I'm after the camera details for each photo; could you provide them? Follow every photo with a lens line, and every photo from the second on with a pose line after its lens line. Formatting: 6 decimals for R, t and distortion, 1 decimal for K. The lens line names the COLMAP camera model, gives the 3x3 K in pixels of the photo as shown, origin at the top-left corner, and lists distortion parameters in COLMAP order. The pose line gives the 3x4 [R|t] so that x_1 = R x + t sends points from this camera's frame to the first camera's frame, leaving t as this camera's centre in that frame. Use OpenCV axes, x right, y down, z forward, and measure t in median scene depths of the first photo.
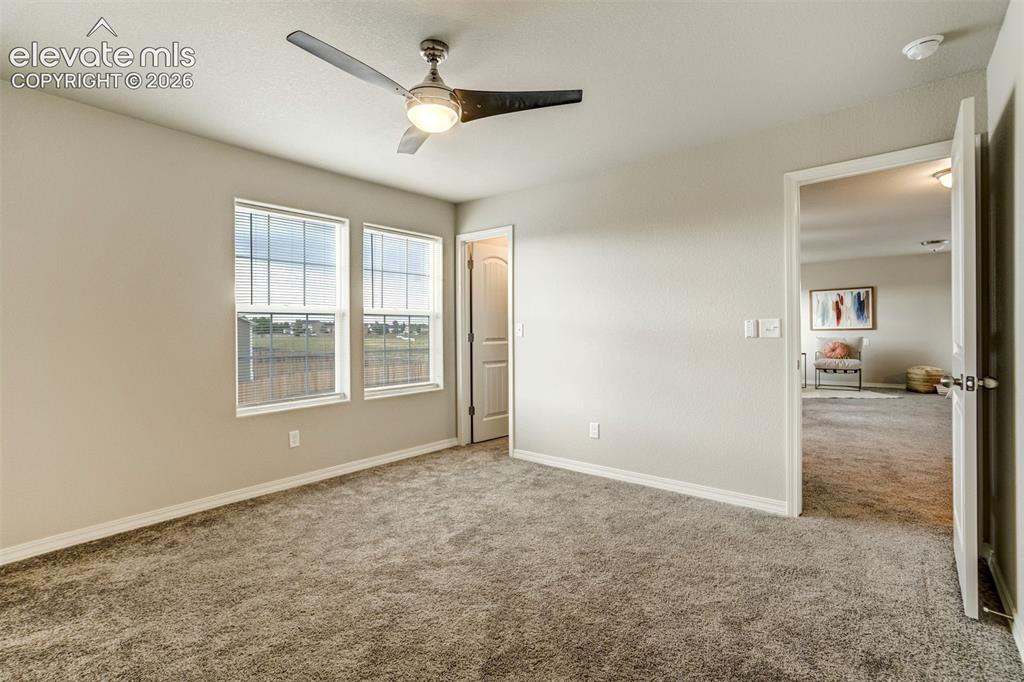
lens RADIAL K [[479.9, 0, 516.3], [0, 479.9, 337.3], [0, 0, 1]] dist [-0.050896, 0.038927]
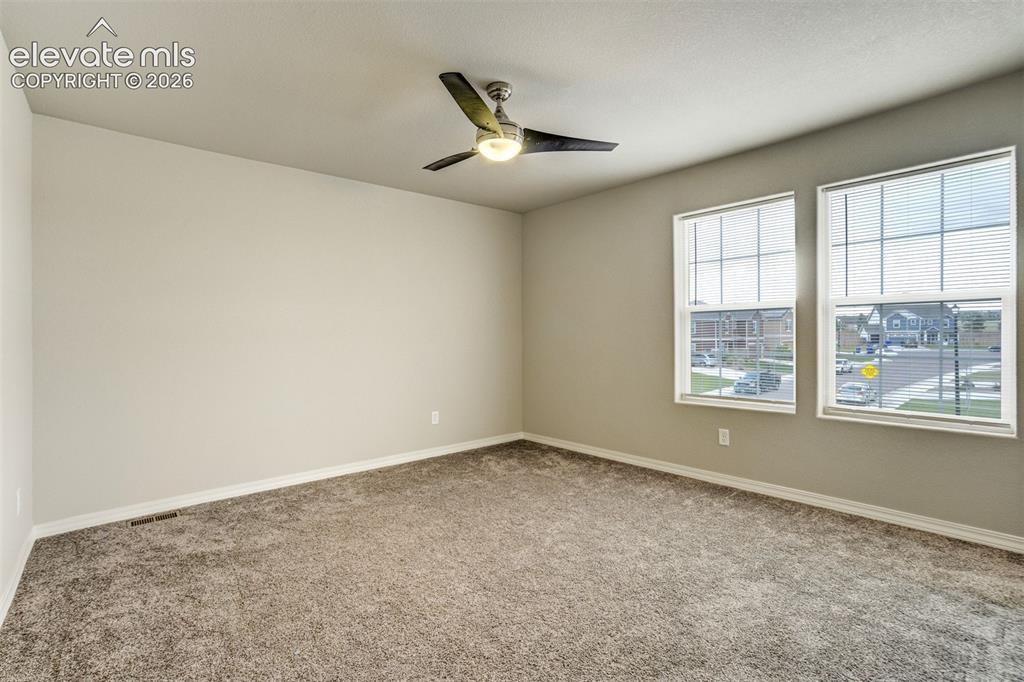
lens RADIAL K [[479.9, 0, 516.3], [0, 479.9, 337.3], [0, 0, 1]] dist [-0.050896, 0.038927]
pose [[-0.140232, 0.020029, -0.989916, 0.527894], [-0.001297, 0.999791, 0.020412, -0.013478], [0.990118, 0.004147, -0.140177, 0.650739]]
